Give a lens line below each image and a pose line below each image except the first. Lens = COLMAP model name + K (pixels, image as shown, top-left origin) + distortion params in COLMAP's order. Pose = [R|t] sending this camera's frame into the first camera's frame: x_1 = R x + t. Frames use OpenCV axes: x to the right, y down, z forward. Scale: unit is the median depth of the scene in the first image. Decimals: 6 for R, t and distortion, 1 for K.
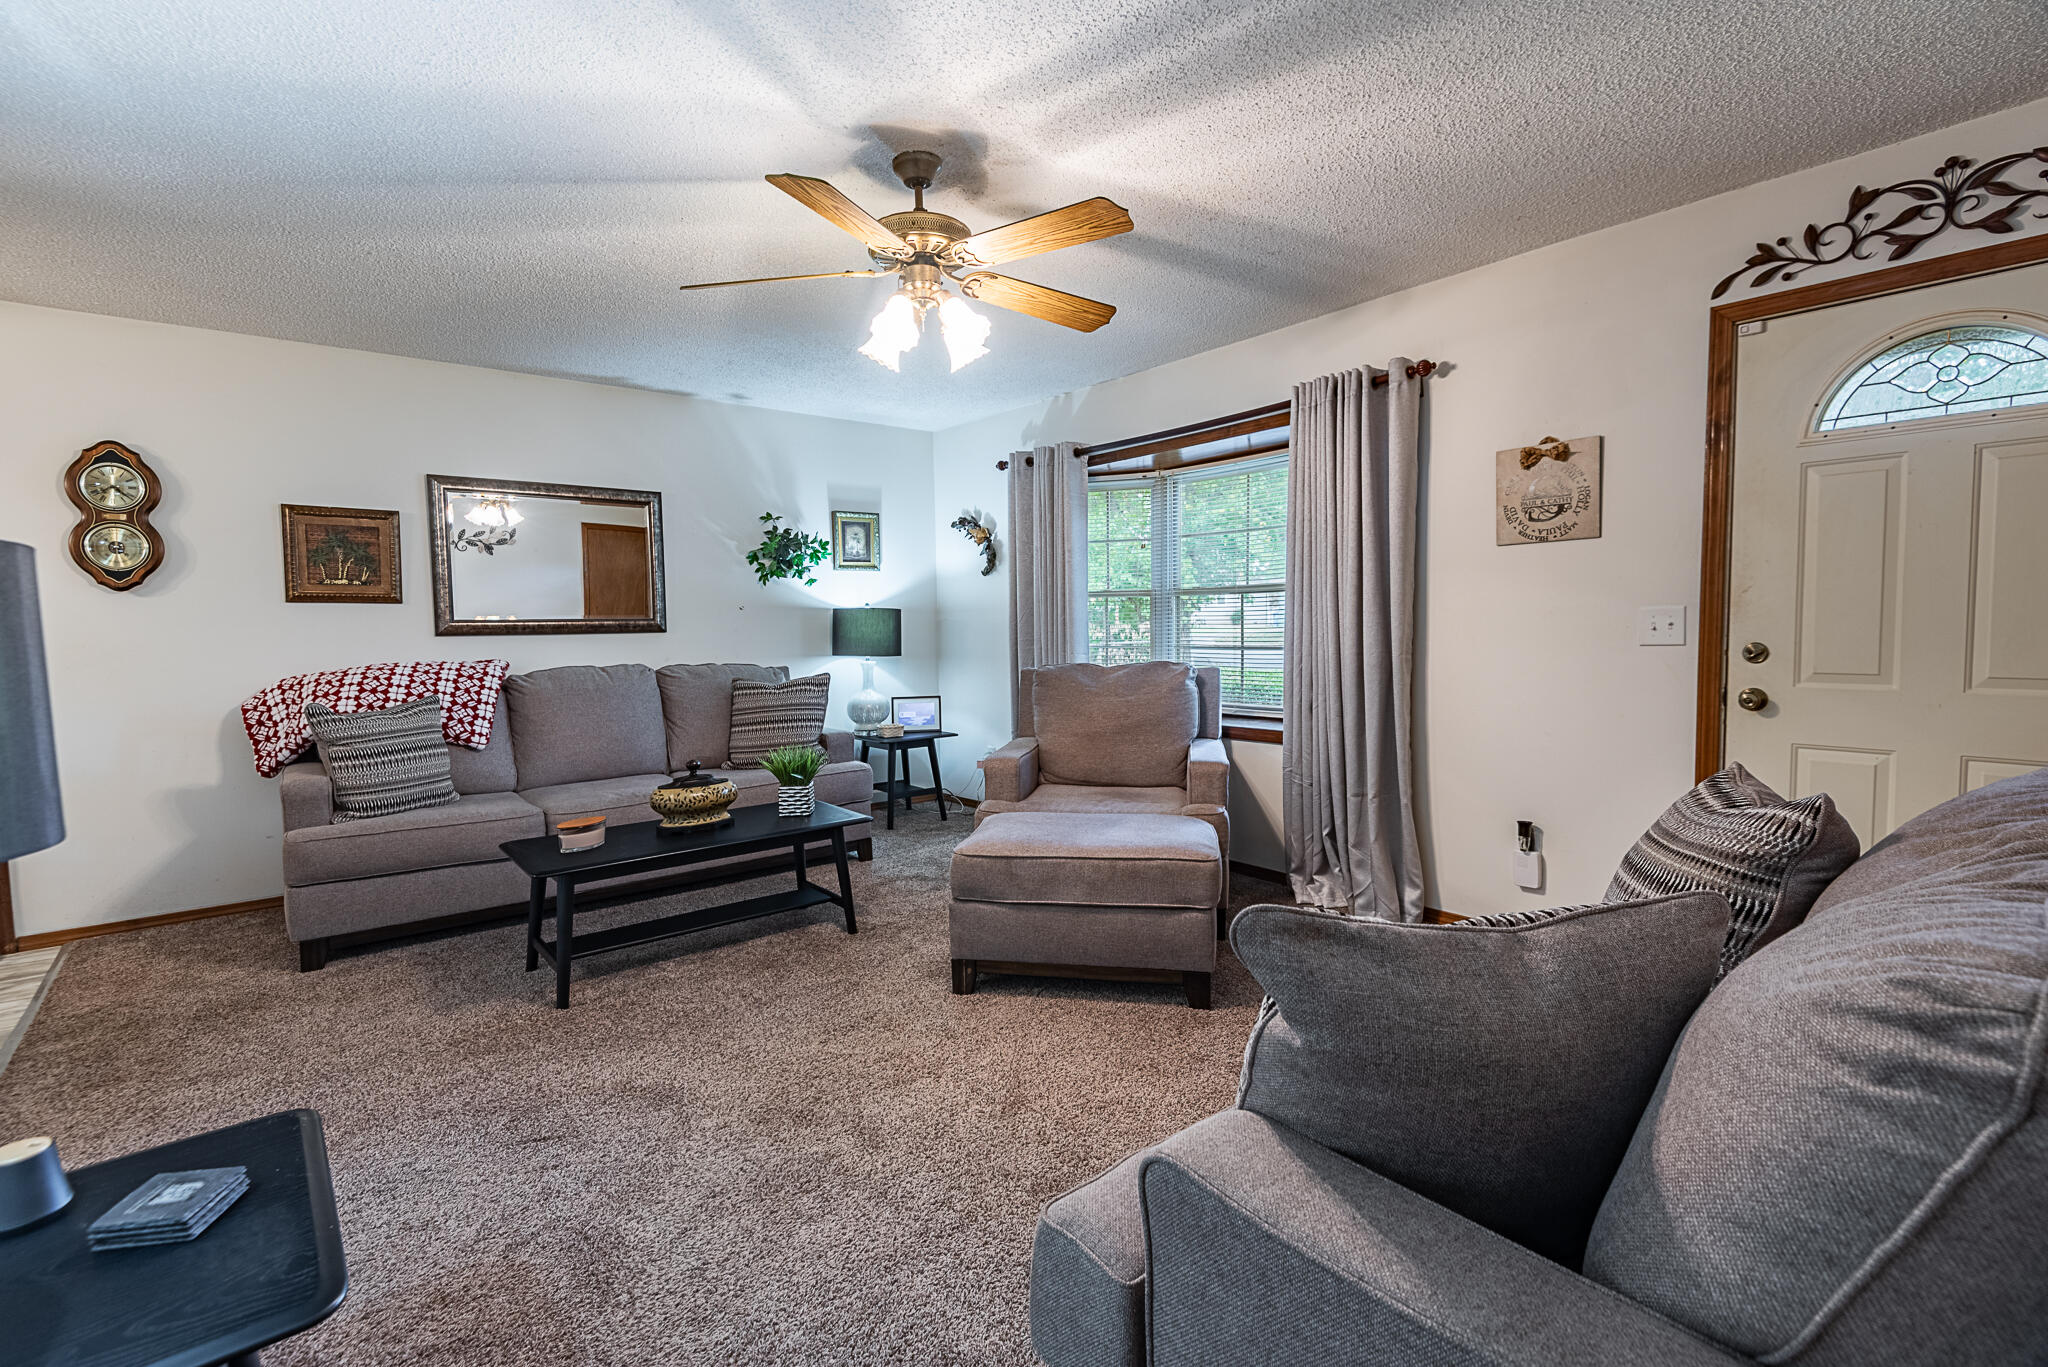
lens RADIAL K [[920.2, 0, 1020.1], [0, 920.2, 674.5], [0, 0, 1]] dist [0.035046, -0.017962]
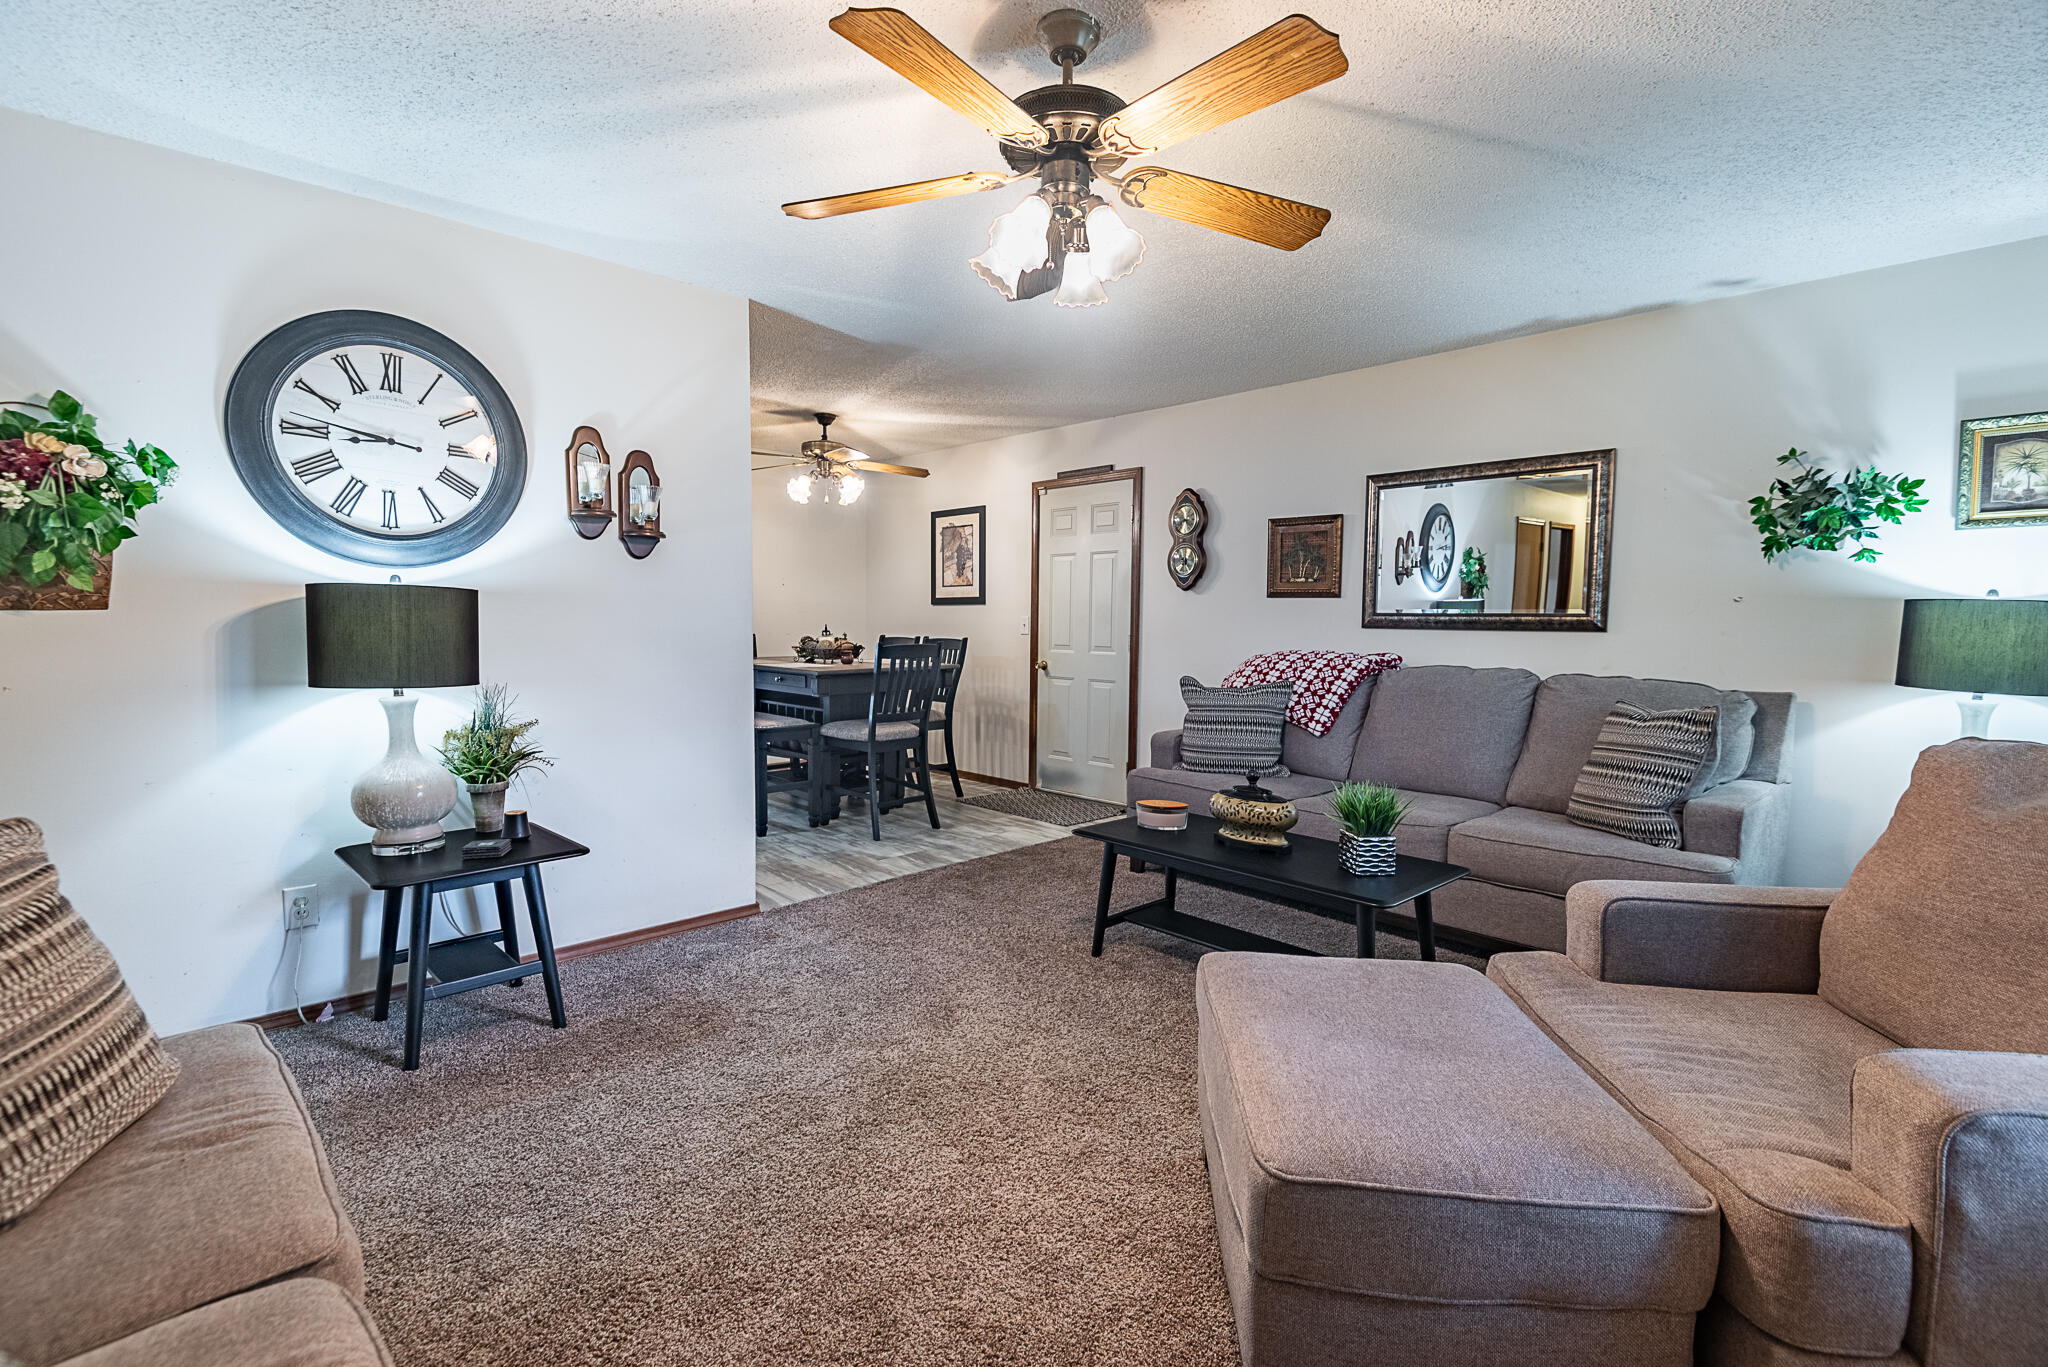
lens RADIAL K [[920.2, 0, 1020.1], [0, 920.2, 674.5], [0, 0, 1]] dist [0.035046, -0.017962]
pose [[0.094299, 0.076531, -0.992598, 0.426793], [-0.071479, 0.994988, 0.069924, -0.038220], [0.992975, 0.064356, 0.099297, 0.564872]]
